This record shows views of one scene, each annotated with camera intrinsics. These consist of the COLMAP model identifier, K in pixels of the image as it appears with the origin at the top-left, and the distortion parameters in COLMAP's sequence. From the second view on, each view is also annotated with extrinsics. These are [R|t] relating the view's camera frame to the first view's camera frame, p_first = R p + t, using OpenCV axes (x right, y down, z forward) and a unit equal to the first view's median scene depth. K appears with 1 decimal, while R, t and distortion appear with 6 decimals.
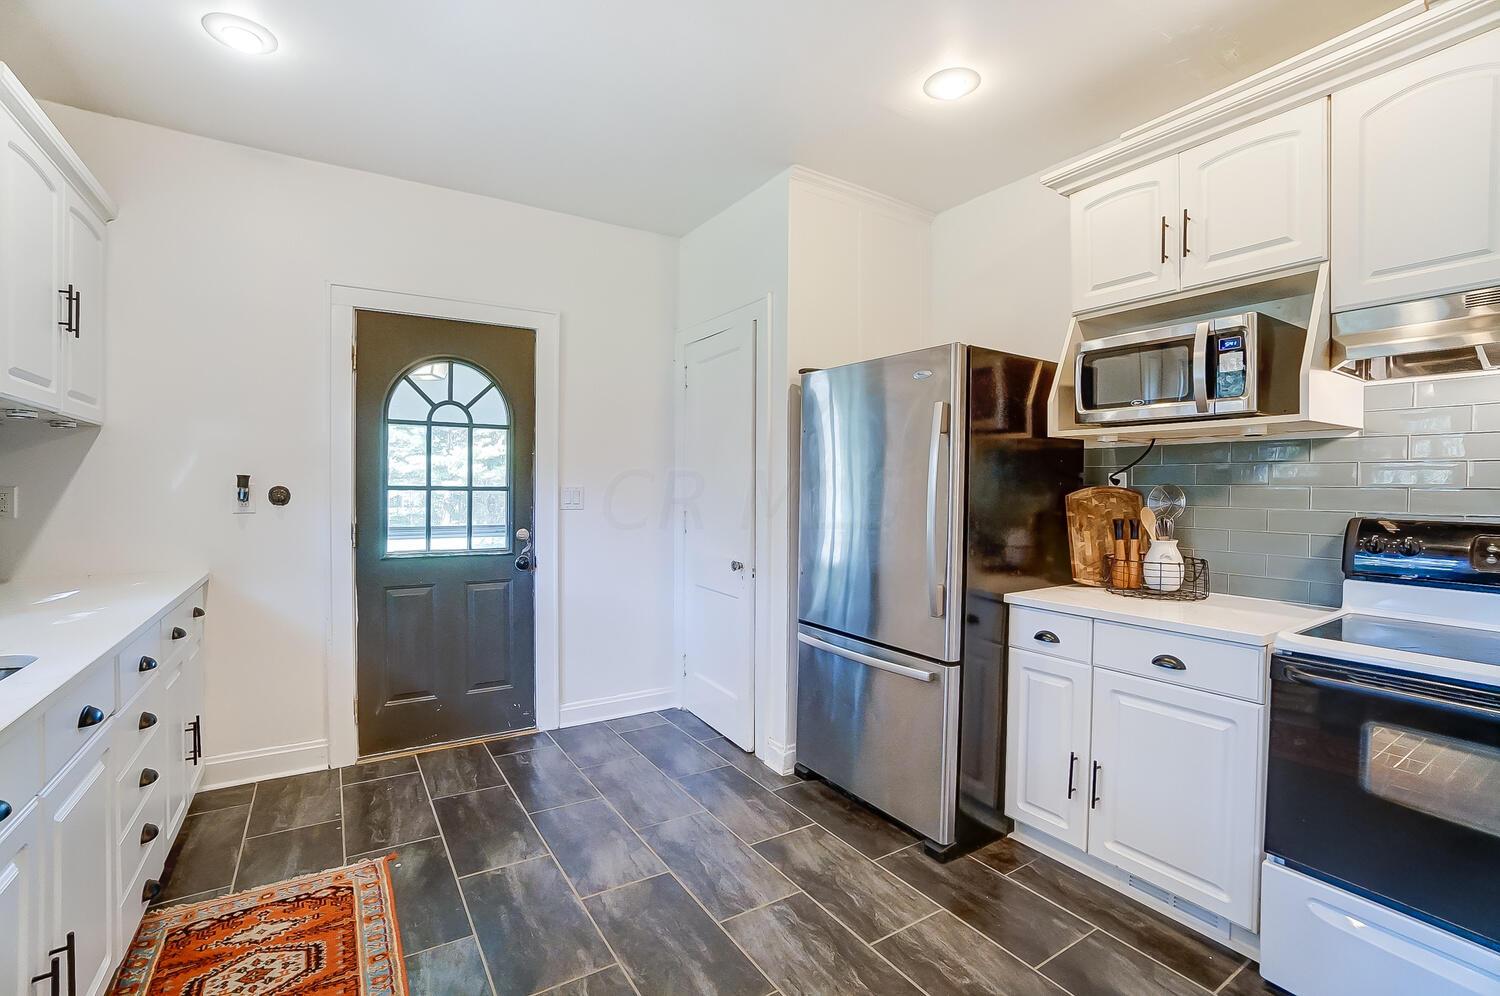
lens RADIAL K [[643.1, 0, 747.7], [0, 643.1, 487.8], [0, 0, 1]] dist [-0.079338, 0.023857]
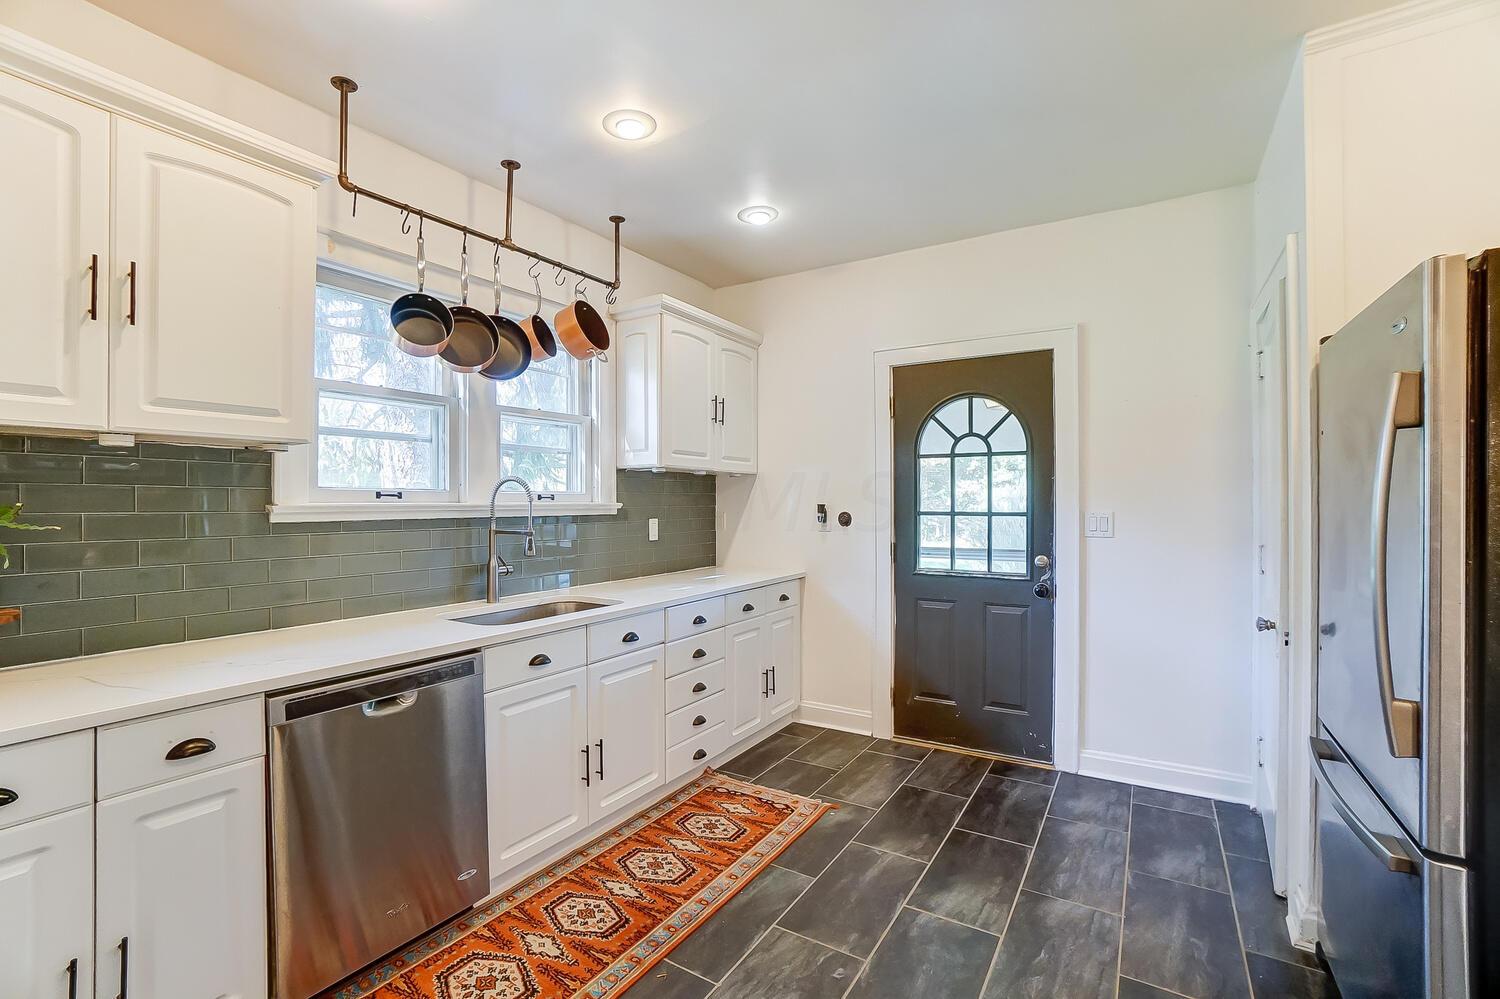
lens RADIAL K [[665.2, 0, 750.0], [0, 665.2, 499.5], [0, 0, 1]] dist [-0.037941, 0.000462]
pose [[0.433323, -0.010762, -0.901174, 0.400635], [0.005825, 0.999941, -0.009140, -0.015984], [0.901220, -0.001288, 0.433360, 0.173885]]
